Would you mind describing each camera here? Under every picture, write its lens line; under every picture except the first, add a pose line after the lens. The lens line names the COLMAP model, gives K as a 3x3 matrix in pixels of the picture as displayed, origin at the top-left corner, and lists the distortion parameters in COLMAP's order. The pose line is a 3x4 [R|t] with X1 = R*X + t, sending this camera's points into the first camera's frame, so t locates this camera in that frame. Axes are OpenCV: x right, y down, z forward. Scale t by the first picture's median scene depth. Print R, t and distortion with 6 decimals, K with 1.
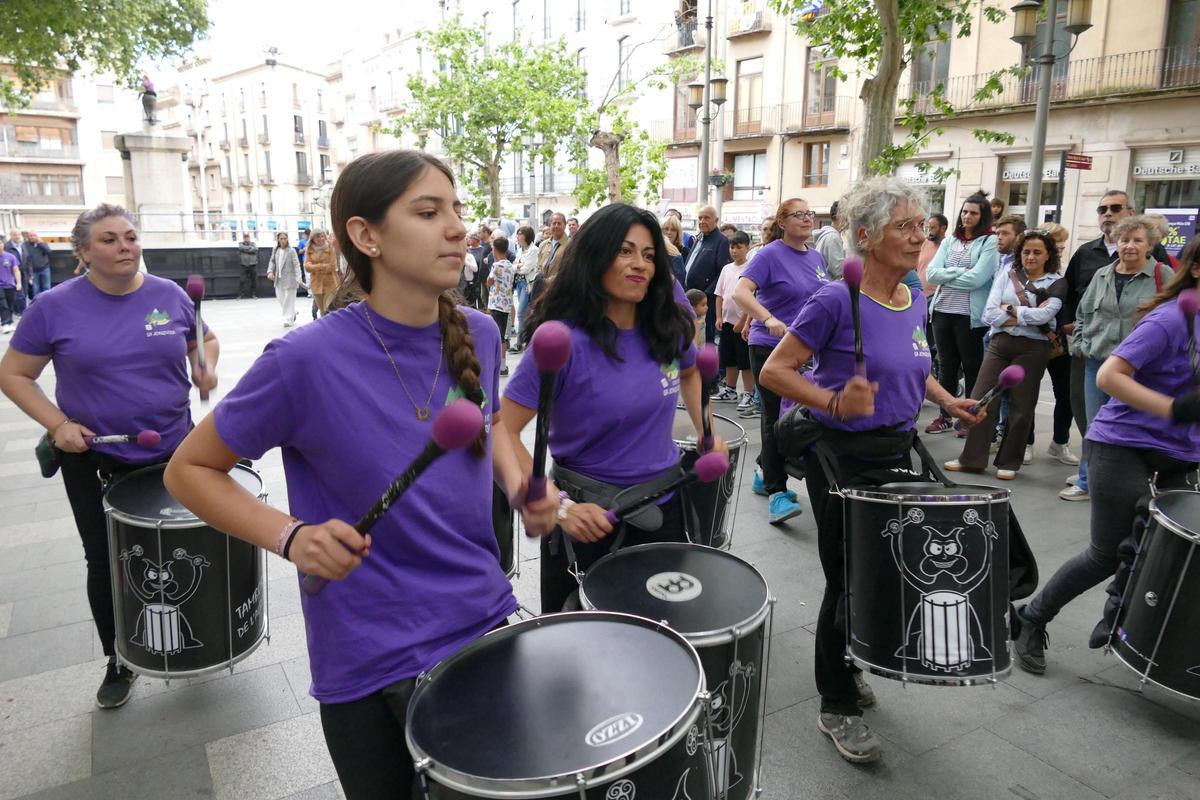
lens RADIAL K [[840.1, 0, 600.0], [0, 840.1, 400.0], [0, 0, 1]] dist [-0.026745, 0.002439]
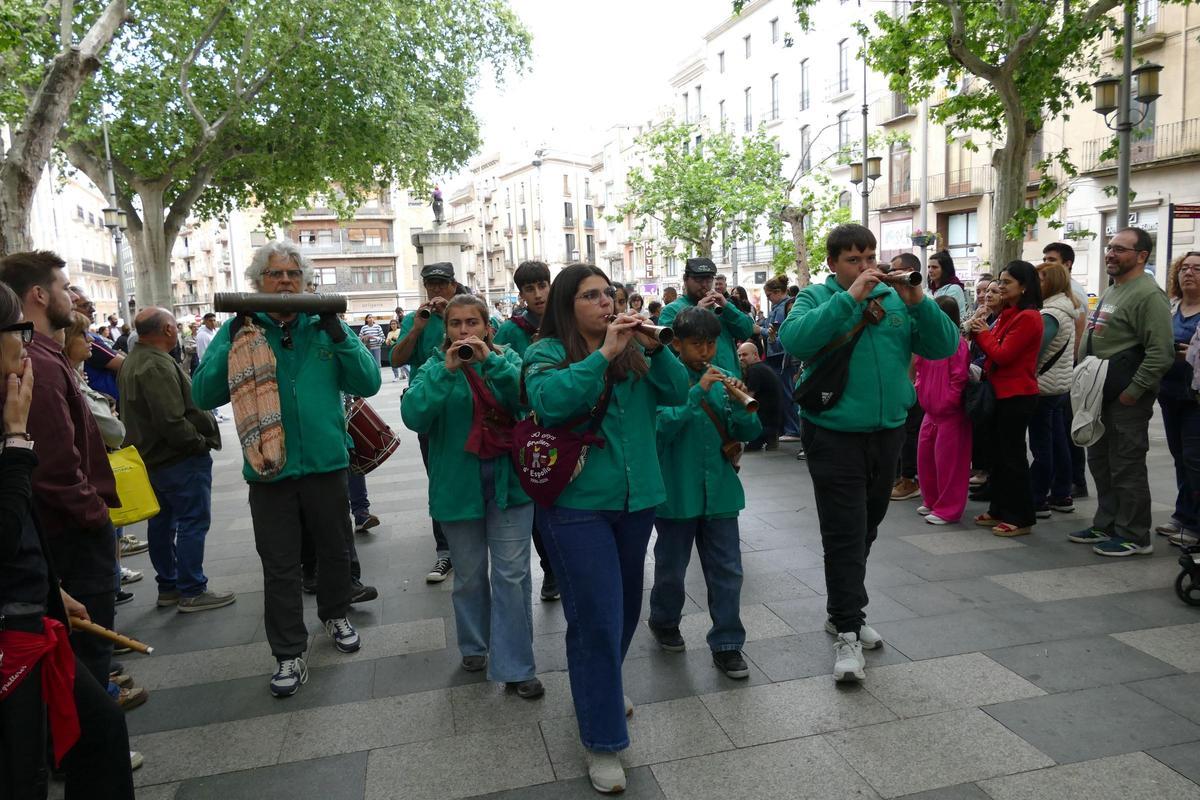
lens RADIAL K [[842.6, 0, 591.7], [0, 842.6, 402.7], [0, 0, 1]] dist [-0.052640, 0.008943]
pose [[0.946253, -0.003652, -0.323407, 0.075305], [-0.020483, 0.997252, -0.071191, 0.018014], [0.322778, 0.073989, 0.943578, -0.084042]]
